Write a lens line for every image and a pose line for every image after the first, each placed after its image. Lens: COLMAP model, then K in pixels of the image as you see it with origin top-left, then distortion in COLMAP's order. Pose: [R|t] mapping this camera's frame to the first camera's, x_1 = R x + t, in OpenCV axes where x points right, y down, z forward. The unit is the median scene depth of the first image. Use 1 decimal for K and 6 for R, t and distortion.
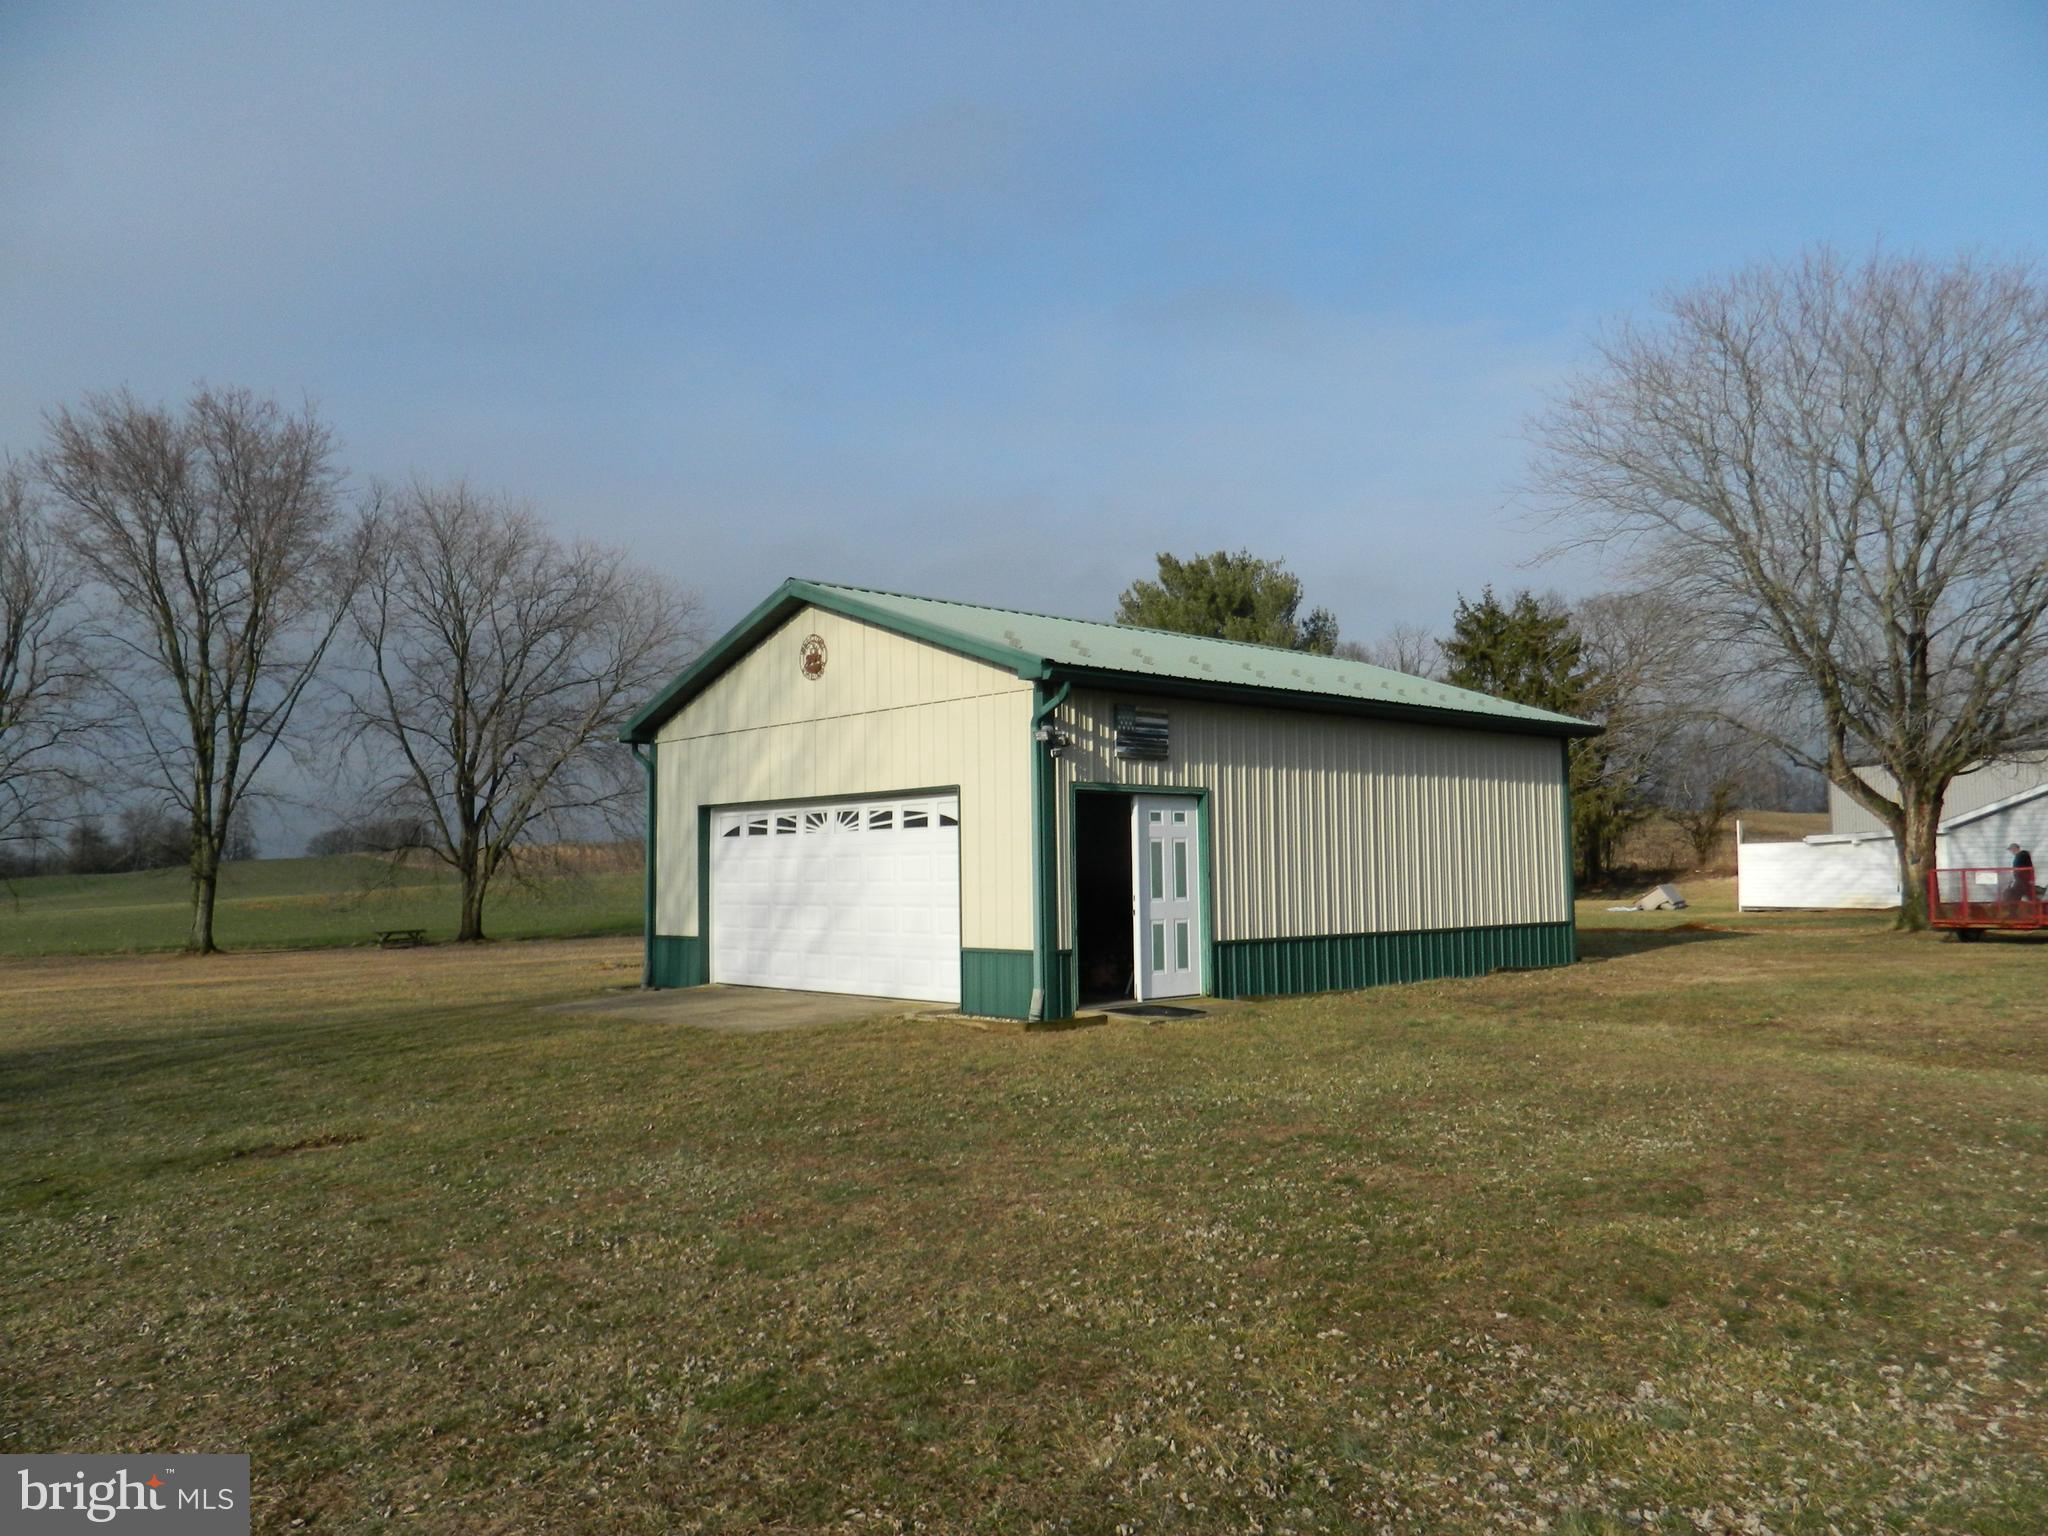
lens RADIAL K [[1556.2, 0, 1016.5], [0, 1556.2, 729.3], [0, 0, 1]] dist [0.023867, -0.008854]
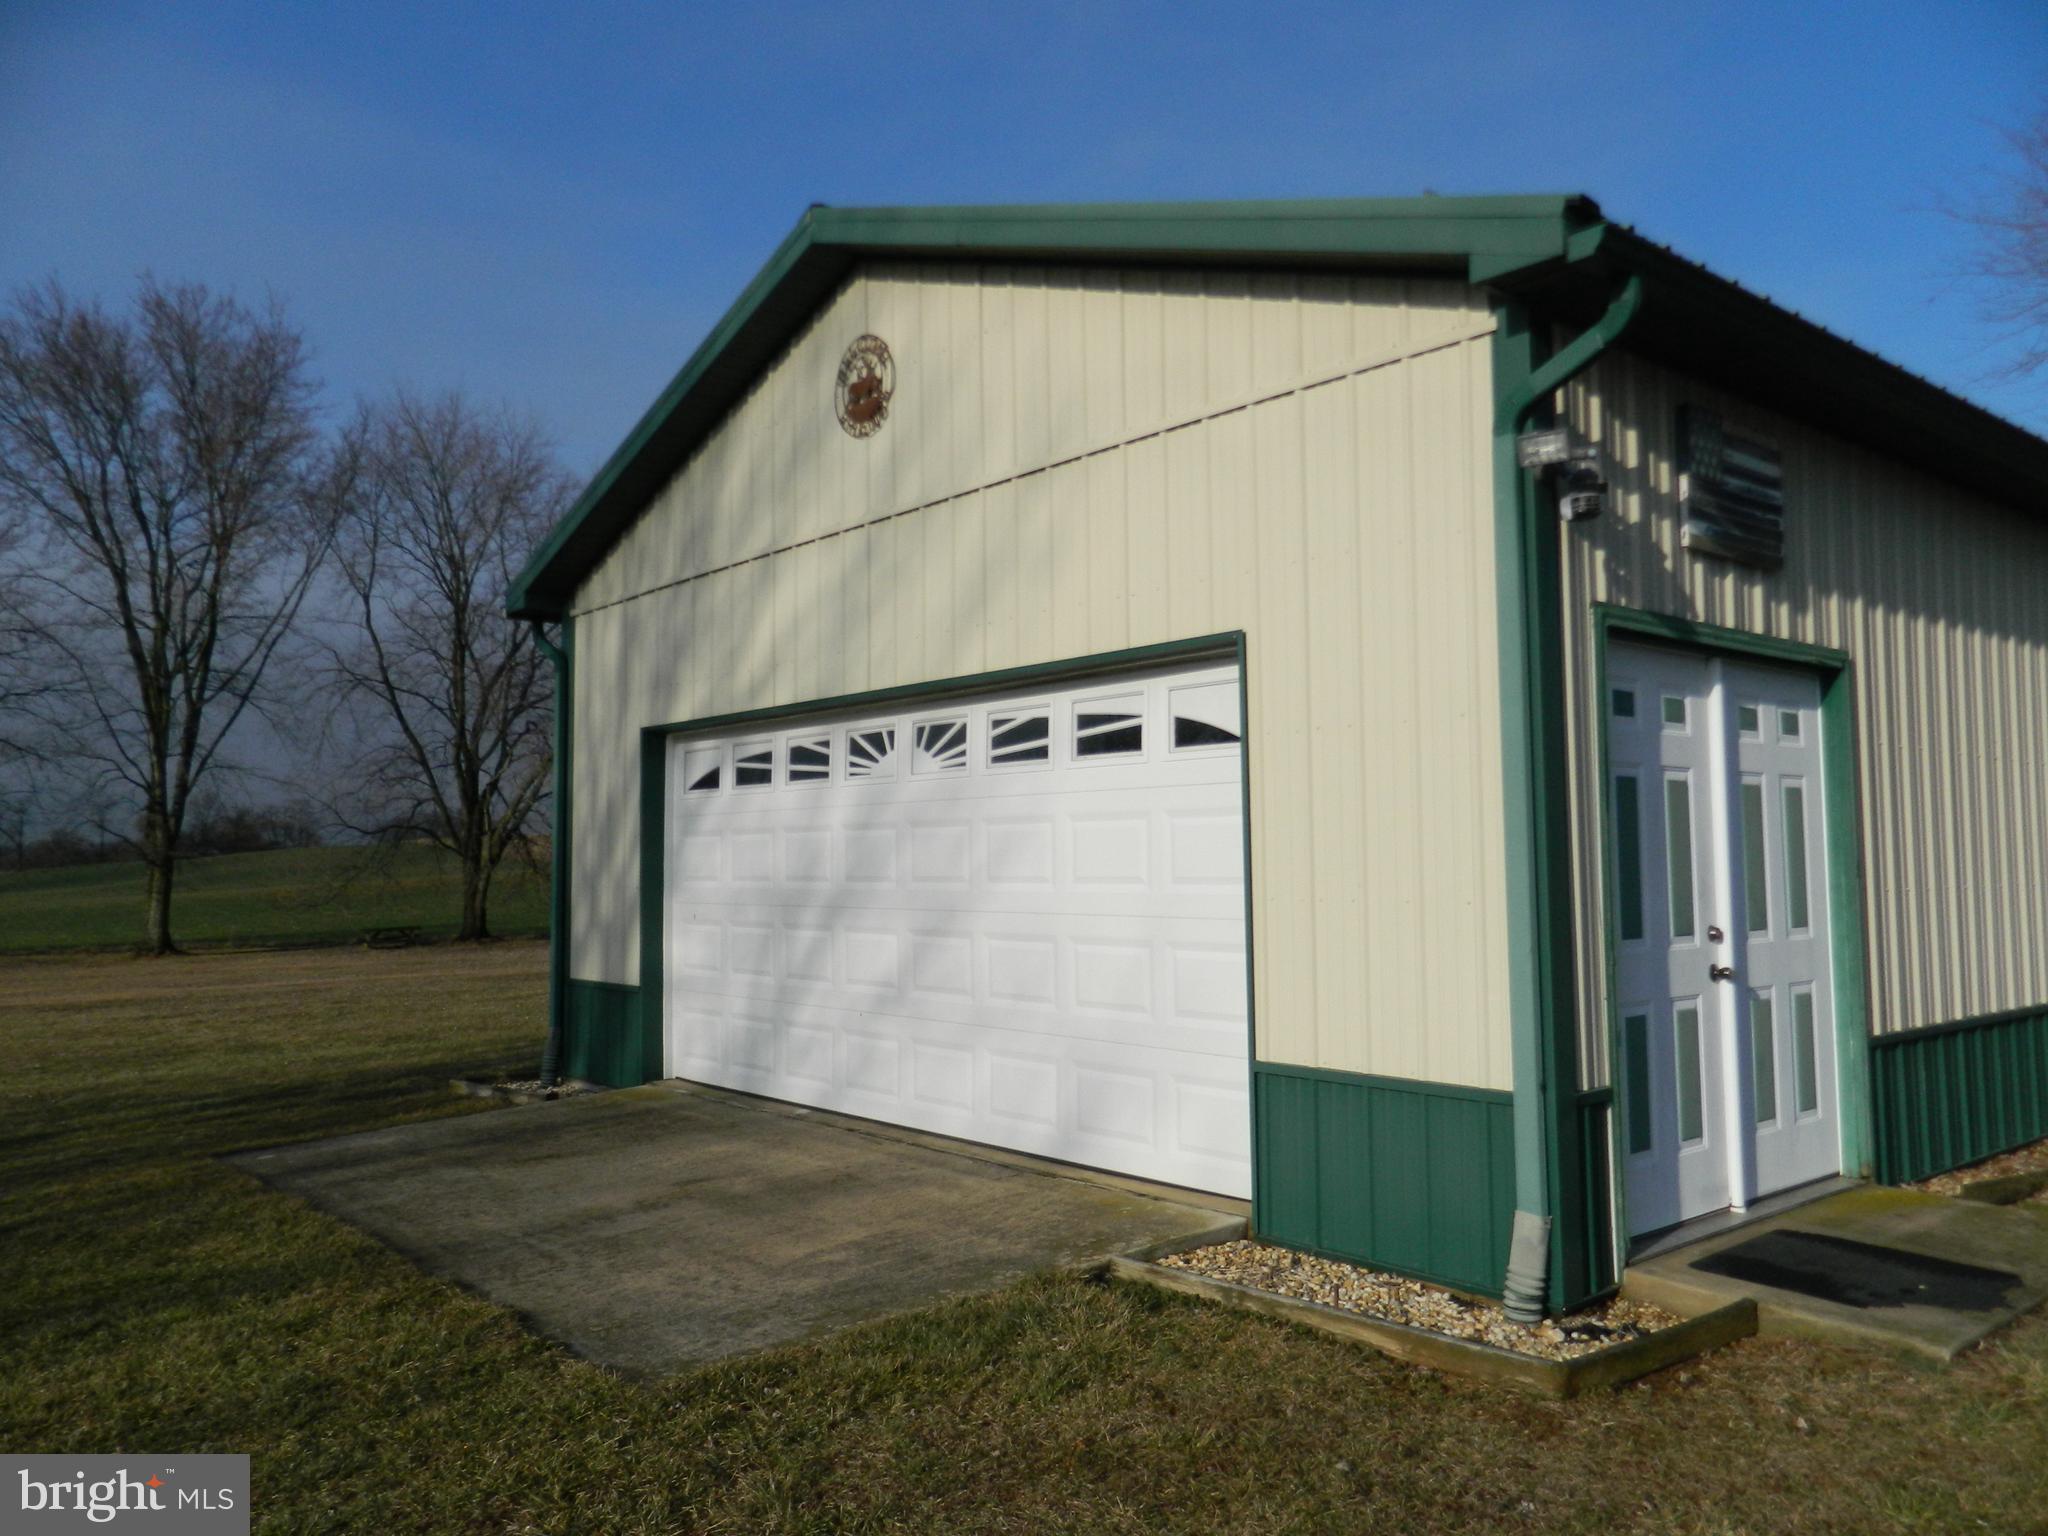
lens RADIAL K [[1556.2, 0, 1019.1], [0, 1556.2, 761.8], [0, 0, 1]] dist [0.023867, -0.008854]
pose [[0.999272, 0.001296, -0.038128, -0.061731], [-0.000251, 0.999625, 0.027394, 0.045810], [0.038149, -0.027364, 0.998897, 0.496126]]
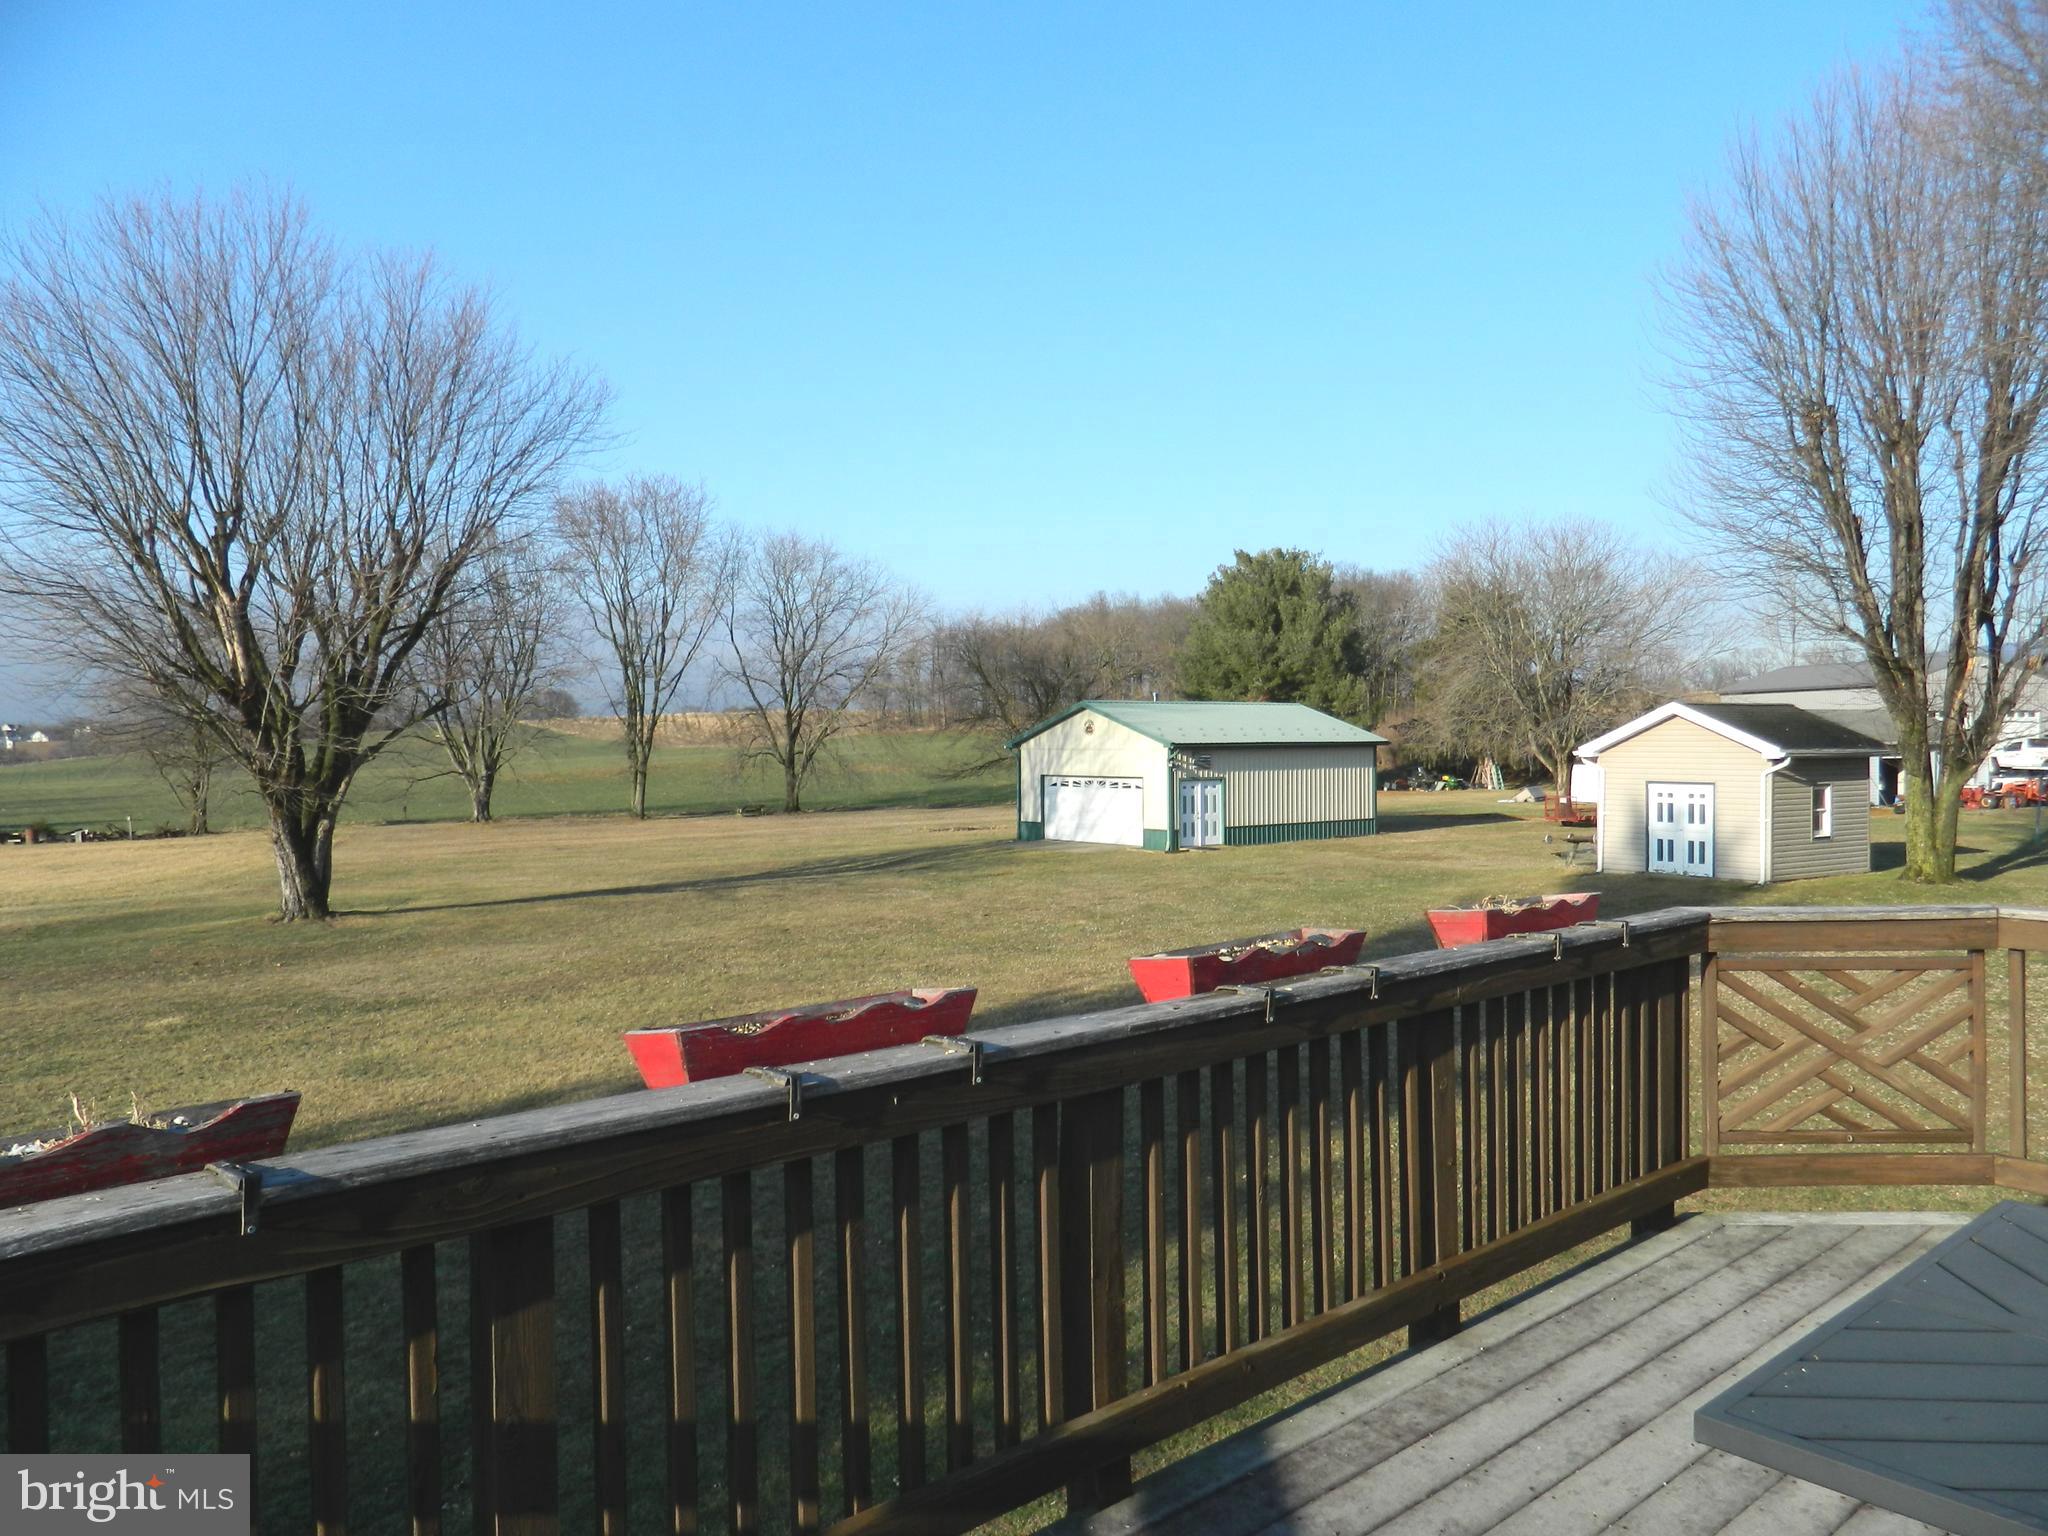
lens RADIAL K [[1556.2, 0, 1038.7], [0, 1556.2, 757.3], [0, 0, 1]] dist [0.023867, -0.008854]
pose [[0.998892, 0.006193, -0.046643, -0.081123], [-0.001201, 0.994334, 0.106297, -0.269238], [0.047037, -0.106123, 0.993240, -1.691959]]
